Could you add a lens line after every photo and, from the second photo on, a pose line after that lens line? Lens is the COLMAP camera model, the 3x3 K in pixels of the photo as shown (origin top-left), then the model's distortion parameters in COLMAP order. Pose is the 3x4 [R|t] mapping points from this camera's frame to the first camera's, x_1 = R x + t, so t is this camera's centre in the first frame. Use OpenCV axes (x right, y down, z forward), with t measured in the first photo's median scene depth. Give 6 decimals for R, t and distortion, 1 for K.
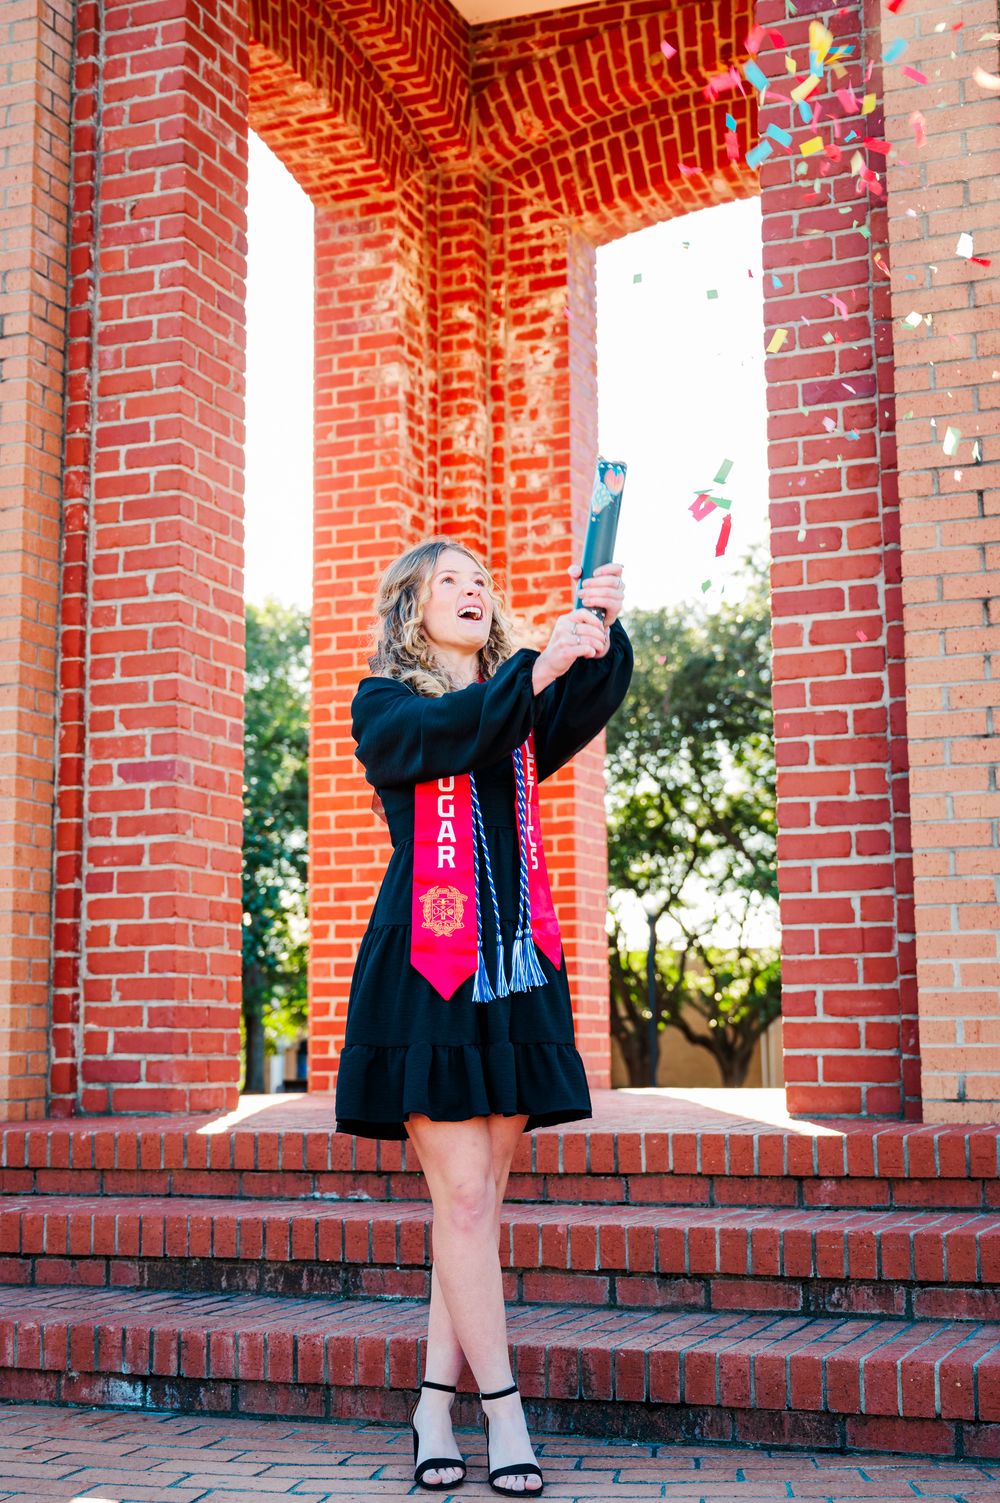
lens RADIAL K [[2086.0, 0, 500.0], [0, 2086.0, 751.5], [0, 0, 1]] dist [-0.003818, 0.060977]
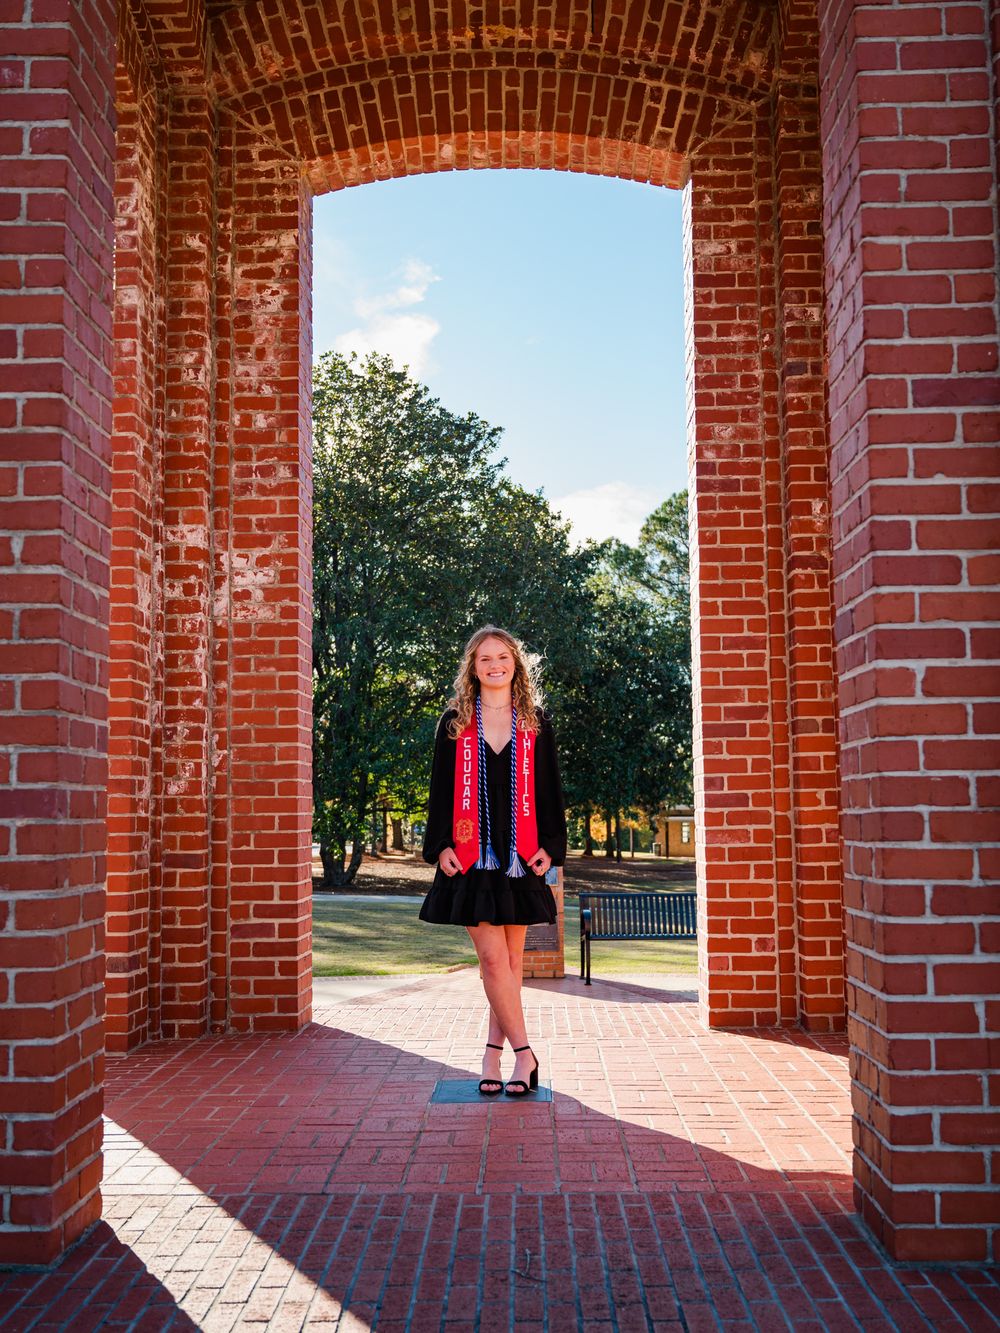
lens RADIAL K [[1495.6, 0, 504.6], [0, 1495.6, 683.3], [0, 0, 1]] dist [-0.004633, 0.004690]
pose [[0.933819, 0.029420, 0.356535, -0.131629], [-0.048648, 0.997798, 0.045081, -0.044239], [-0.354424, -0.059442, 0.933194, 0.294554]]
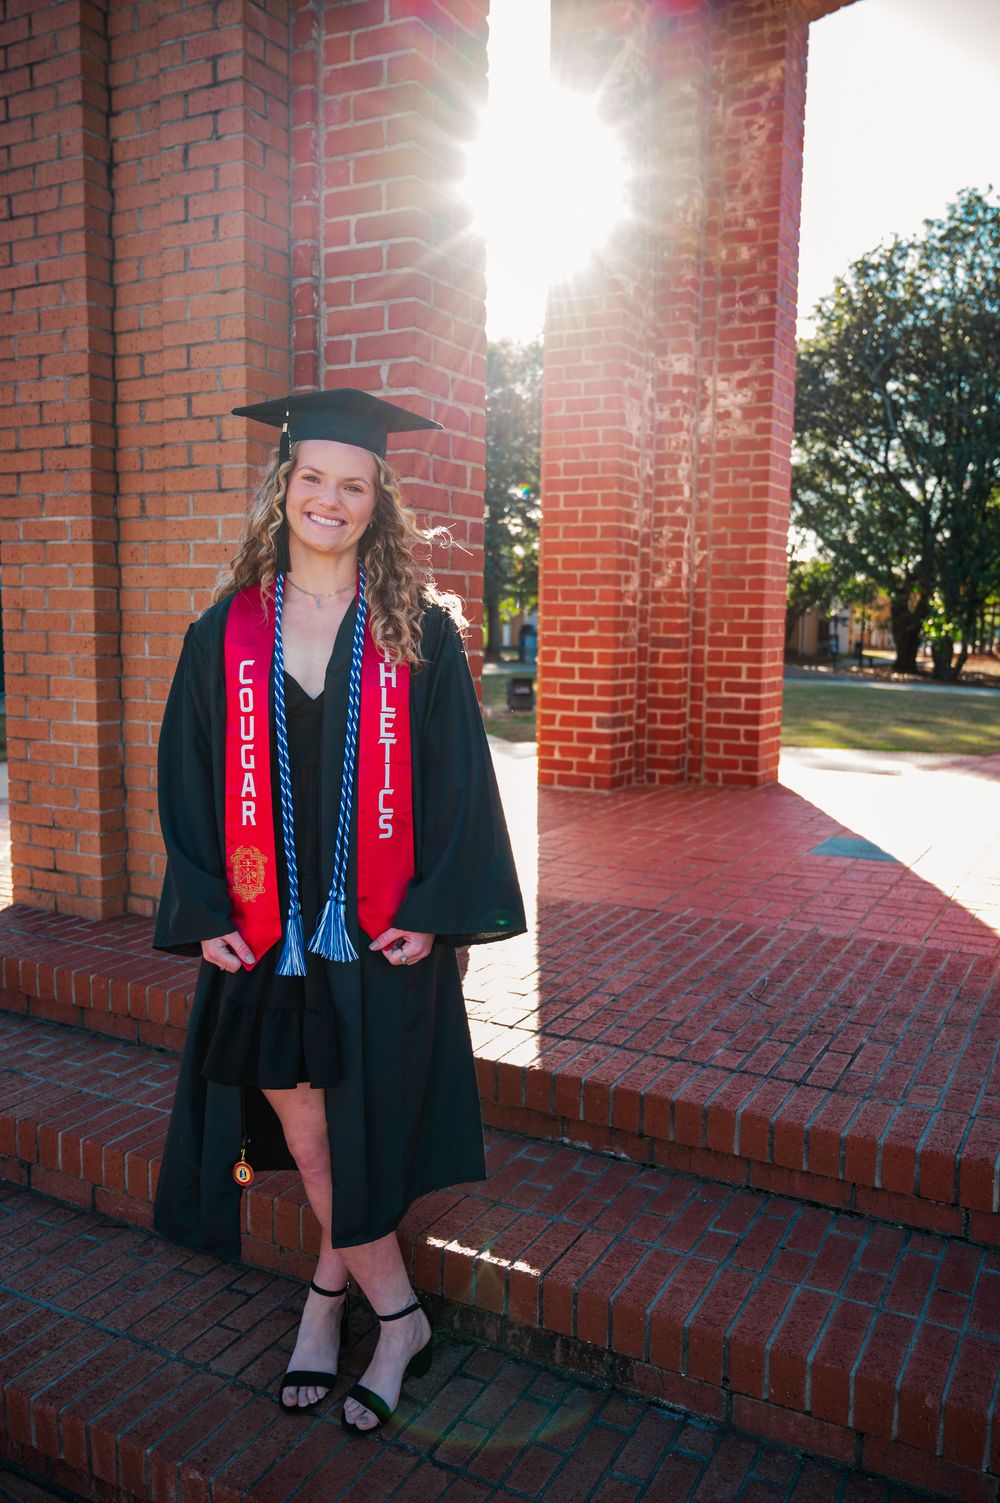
lens RADIAL K [[1220.1, 0, 500.0], [0, 1220.1, 751.5], [0, 0, 1]] dist [0.002593, 0.004990]
pose [[0.993703, 0.034516, -0.106596, -0.036184], [-0.006260, 0.966985, 0.254756, -0.038988], [0.111870, -0.252485, 0.961112, 0.301073]]
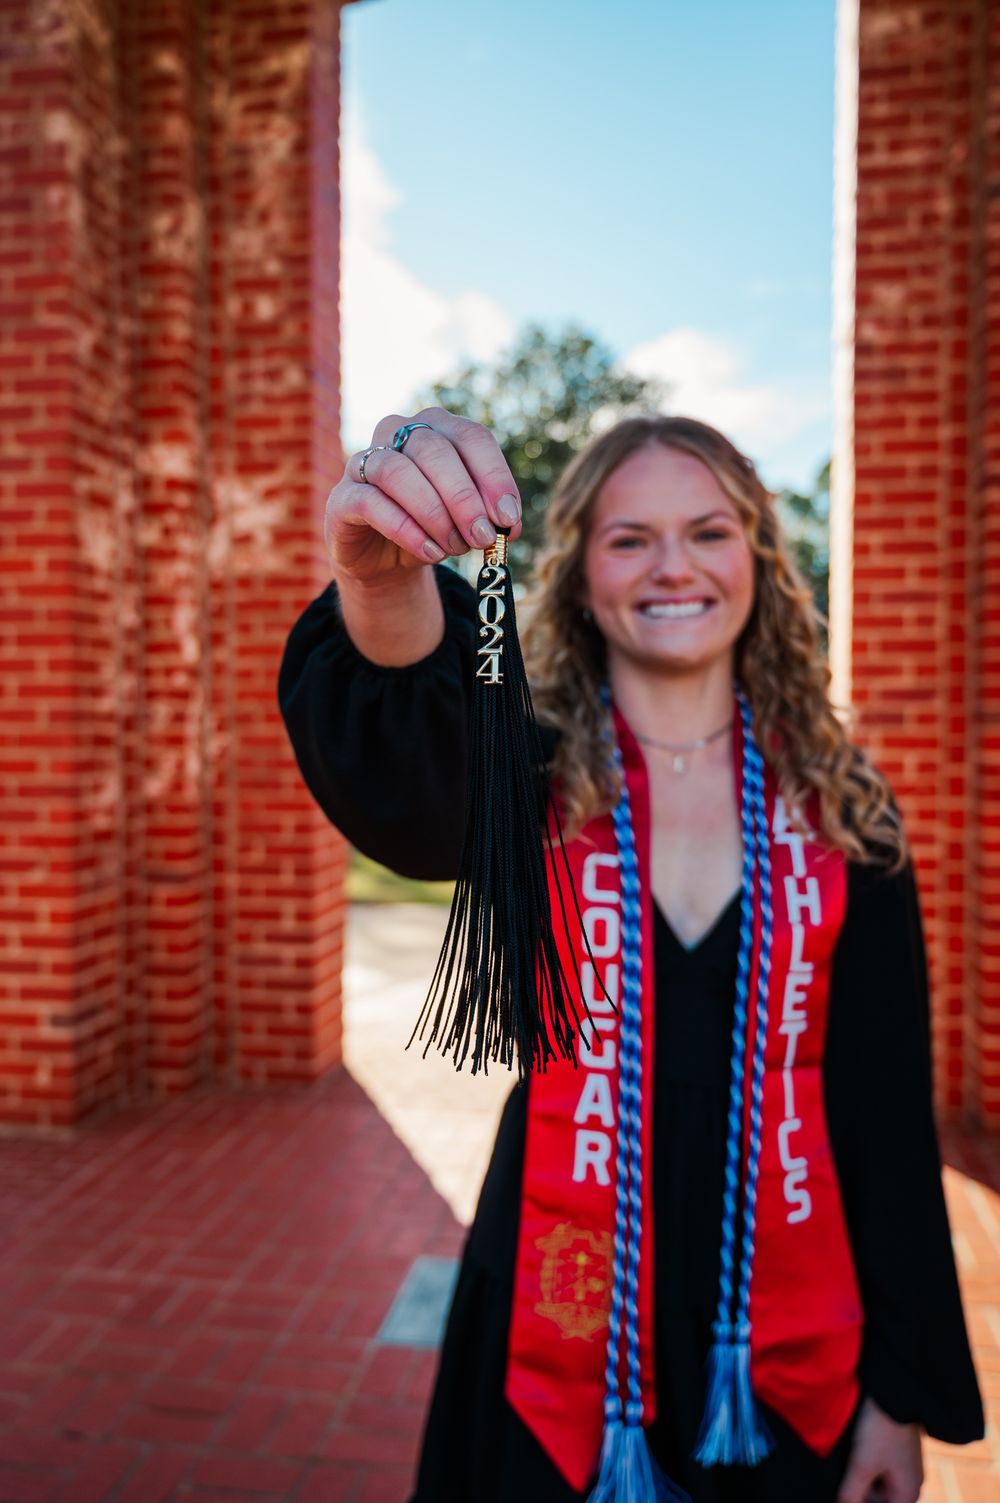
lens RADIAL K [[1235.6, 0, 500.0], [0, 1235.6, 751.5], [0, 0, 1]] dist [0.006482, 0.002706]
pose [[0.977752, 0.003800, 0.209728, 0.006841], [-0.038947, 0.985740, 0.163708, -0.048911], [-0.206116, -0.168235, 0.963957, 0.538981]]
